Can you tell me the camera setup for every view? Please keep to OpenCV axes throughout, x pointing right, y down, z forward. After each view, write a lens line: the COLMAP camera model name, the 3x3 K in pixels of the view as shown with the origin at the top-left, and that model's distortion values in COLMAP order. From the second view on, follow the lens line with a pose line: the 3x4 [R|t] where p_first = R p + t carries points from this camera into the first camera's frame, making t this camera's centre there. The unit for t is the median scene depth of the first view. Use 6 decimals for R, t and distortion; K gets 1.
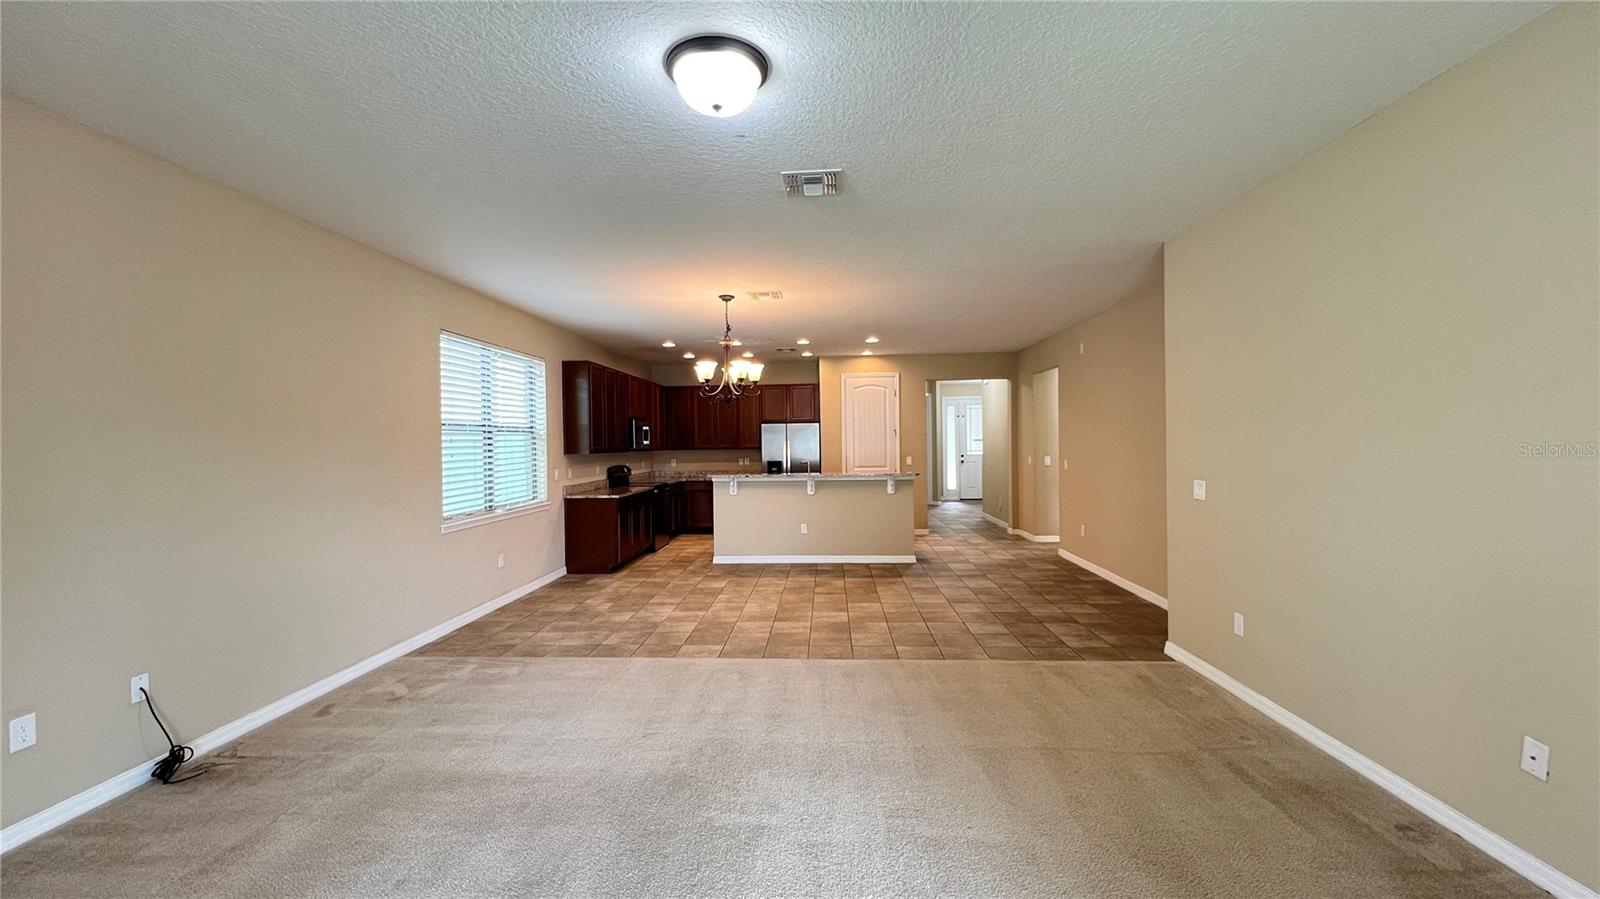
lens RADIAL K [[638.4, 0, 794.2], [0, 638.4, 448.3], [0, 0, 1]] dist [-0.000375, 0.000037]
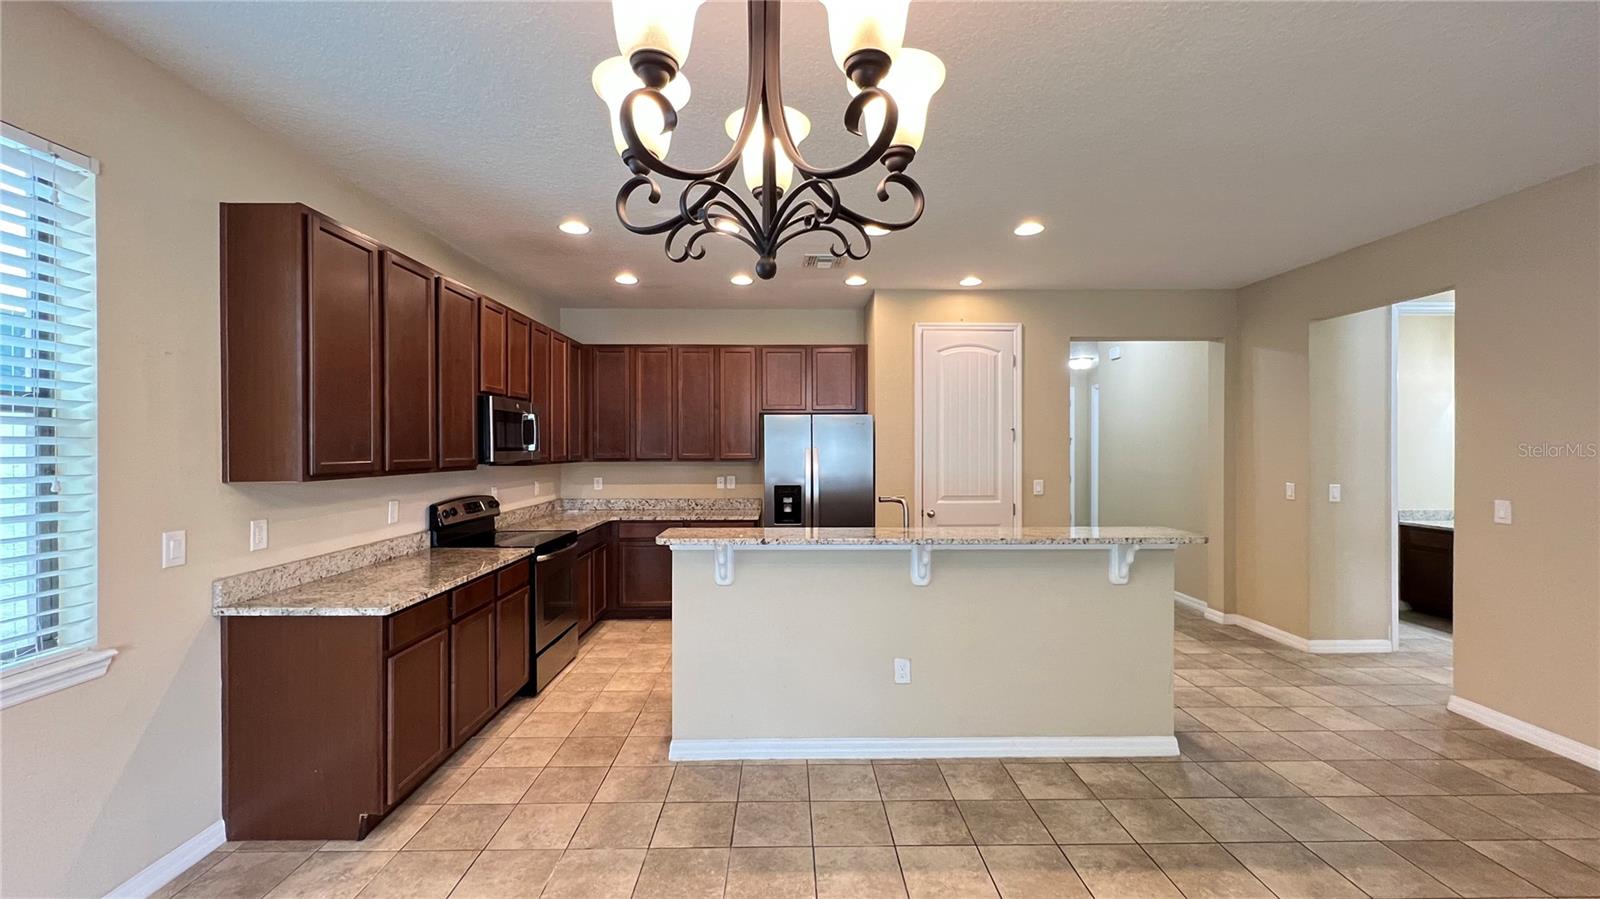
lens RADIAL K [[638.4, 0, 794.2], [0, 638.4, 448.3], [0, 0, 1]] dist [-0.000375, 0.000037]
pose [[0.997554, 0.011767, 0.068910, -0.106583], [-0.011301, 0.999911, -0.007149, -0.011607], [-0.068988, 0.006353, 0.997597, 0.801264]]
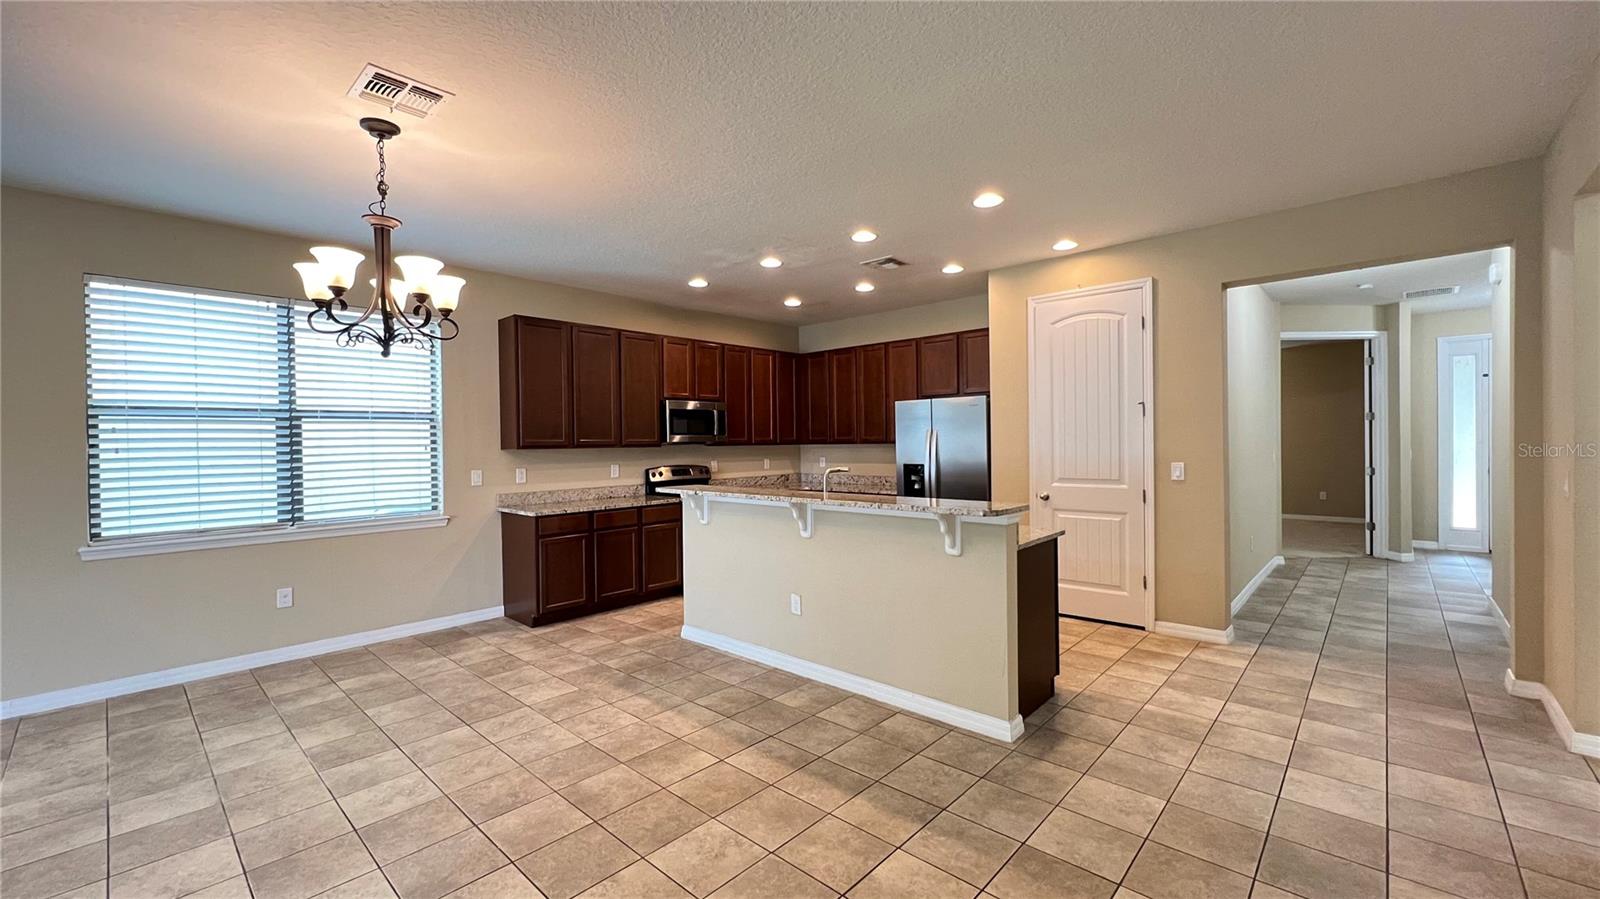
lens RADIAL K [[638.4, 0, 794.2], [0, 638.4, 448.3], [0, 0, 1]] dist [-0.000375, 0.000037]
pose [[0.769512, 0.008836, -0.638571, 0.436721], [-0.002258, 0.999936, 0.011115, -0.000976], [0.638628, -0.007111, 0.769483, 0.815456]]
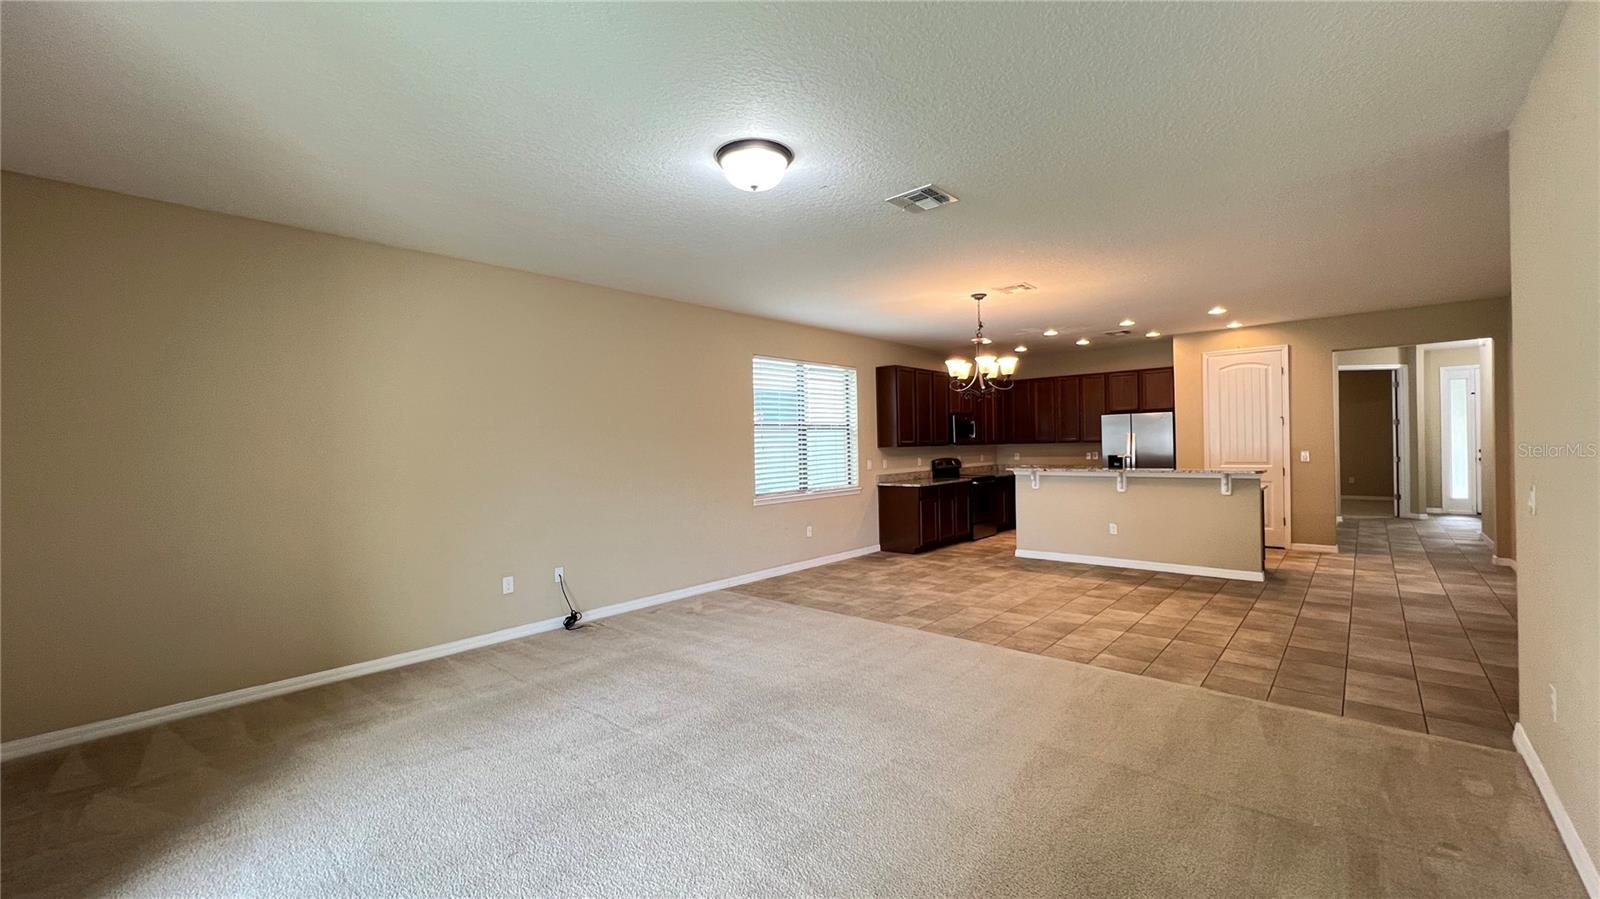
lens RADIAL K [[638.4, 0, 794.2], [0, 638.4, 448.3], [0, 0, 1]] dist [-0.000375, 0.000037]
pose [[0.780530, -0.000107, -0.625119, 0.304345], [0.005033, 0.999969, 0.006114, 0.003439], [0.625098, -0.007918, 0.780506, -0.000176]]
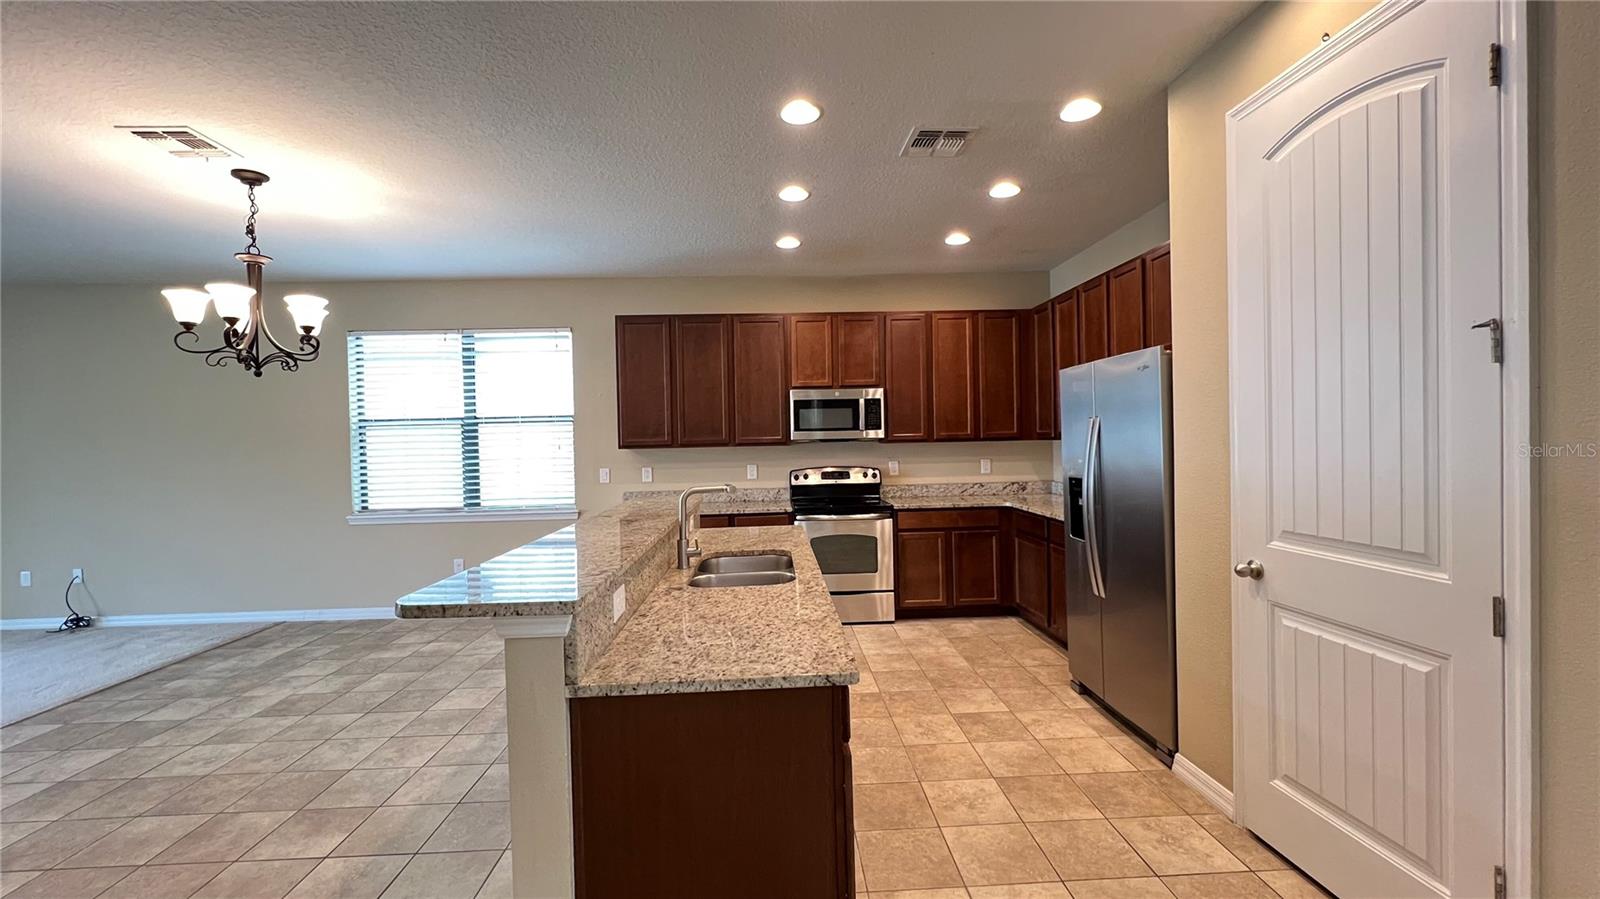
lens RADIAL K [[638.4, 0, 794.2], [0, 638.4, 448.3], [0, 0, 1]] dist [-0.000375, 0.000037]
pose [[0.093792, 0.024857, -0.995282, 0.486732], [0.011981, 0.999588, 0.026093, -0.010040], [0.995520, -0.014371, 0.093455, 1.392913]]
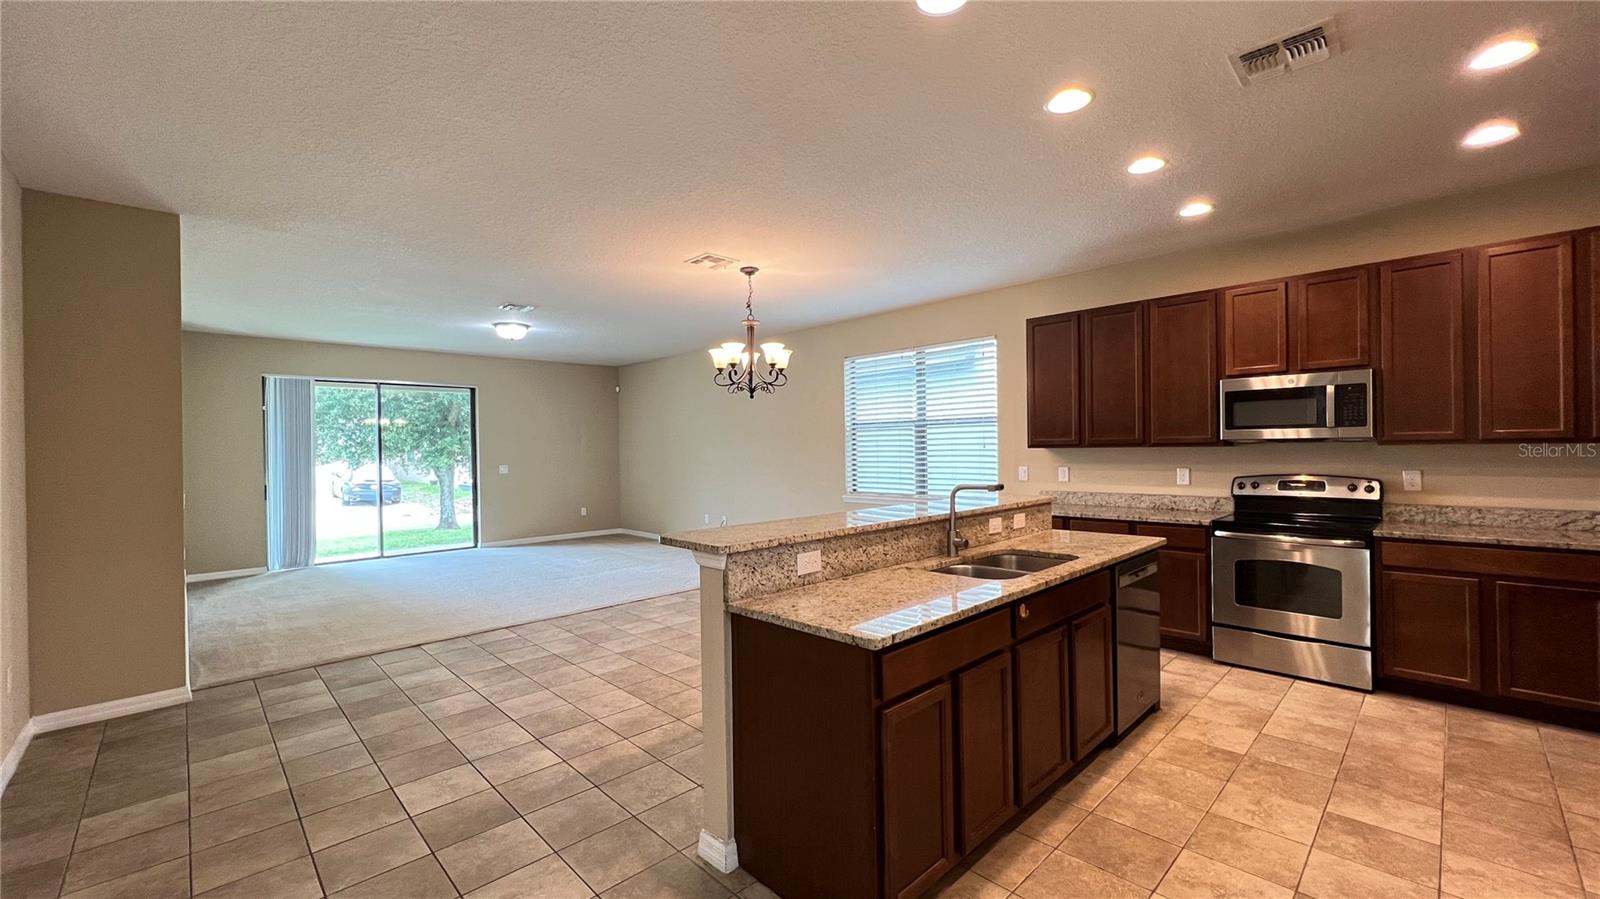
lens RADIAL K [[638.4, 0, 794.2], [0, 638.4, 448.3], [0, 0, 1]] dist [-0.000375, 0.000037]
pose [[-0.679904, 0.024164, -0.732903, 0.482228], [0.017115, 0.999708, 0.017083, -0.009951], [0.733101, -0.000929, -0.680119, 1.605121]]
